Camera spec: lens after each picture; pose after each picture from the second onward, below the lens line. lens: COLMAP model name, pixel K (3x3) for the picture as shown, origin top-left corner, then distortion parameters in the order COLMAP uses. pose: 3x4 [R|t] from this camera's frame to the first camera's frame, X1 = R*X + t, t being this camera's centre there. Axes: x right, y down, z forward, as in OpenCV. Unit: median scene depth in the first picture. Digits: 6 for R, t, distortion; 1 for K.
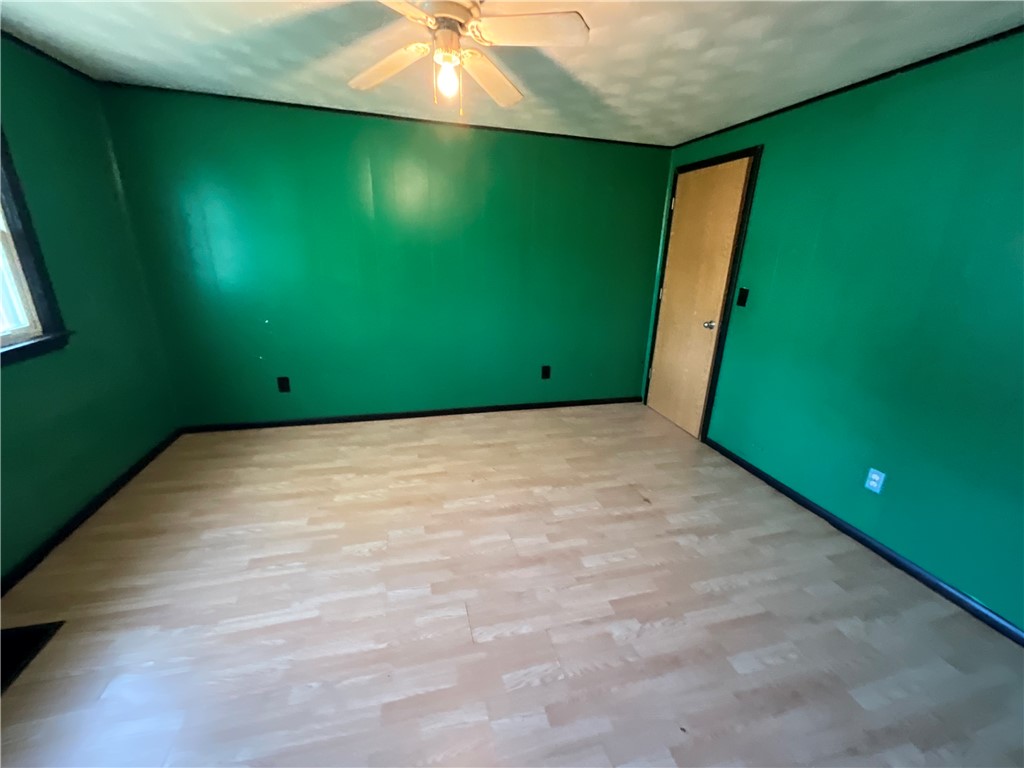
lens RADIAL K [[411.0, 0, 508.1], [0, 411.0, 378.7], [0, 0, 1]] dist [-0.001031, 0.000469]
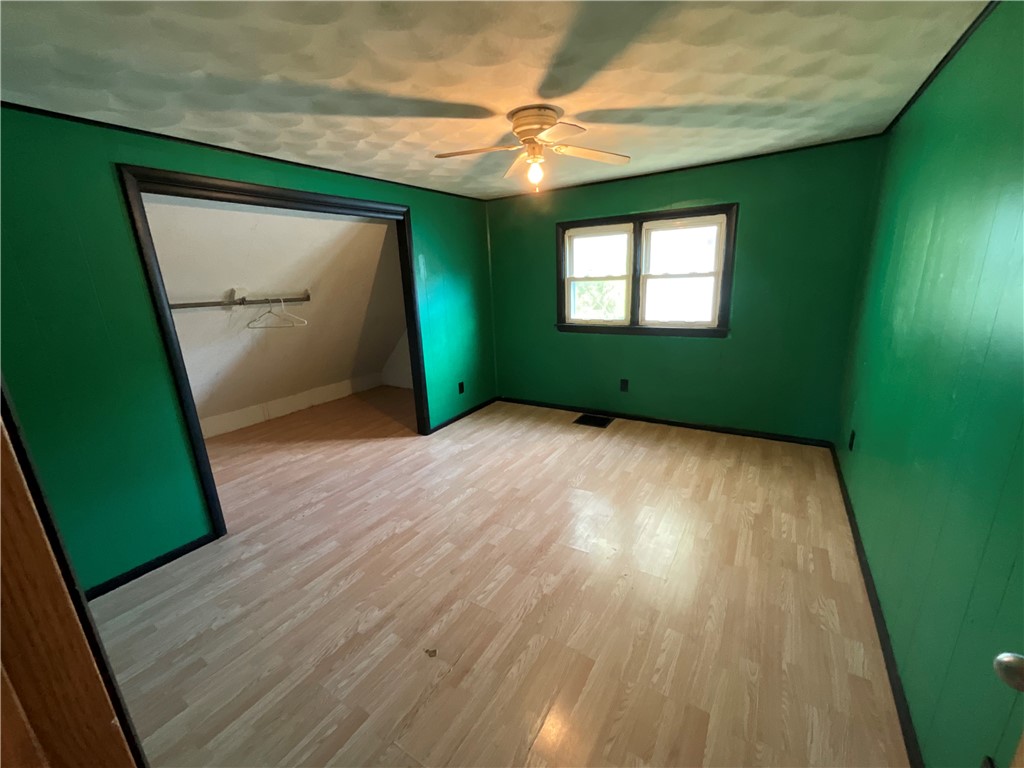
lens RADIAL K [[411.0, 0, 517.4], [0, 411.0, 387.5], [0, 0, 1]] dist [-0.001031, 0.000469]
pose [[-0.714192, 0.188321, -0.674141, 0.709224], [-0.190367, 0.874561, 0.445985, -0.482383], [0.673565, 0.446853, -0.588754, 1.505646]]
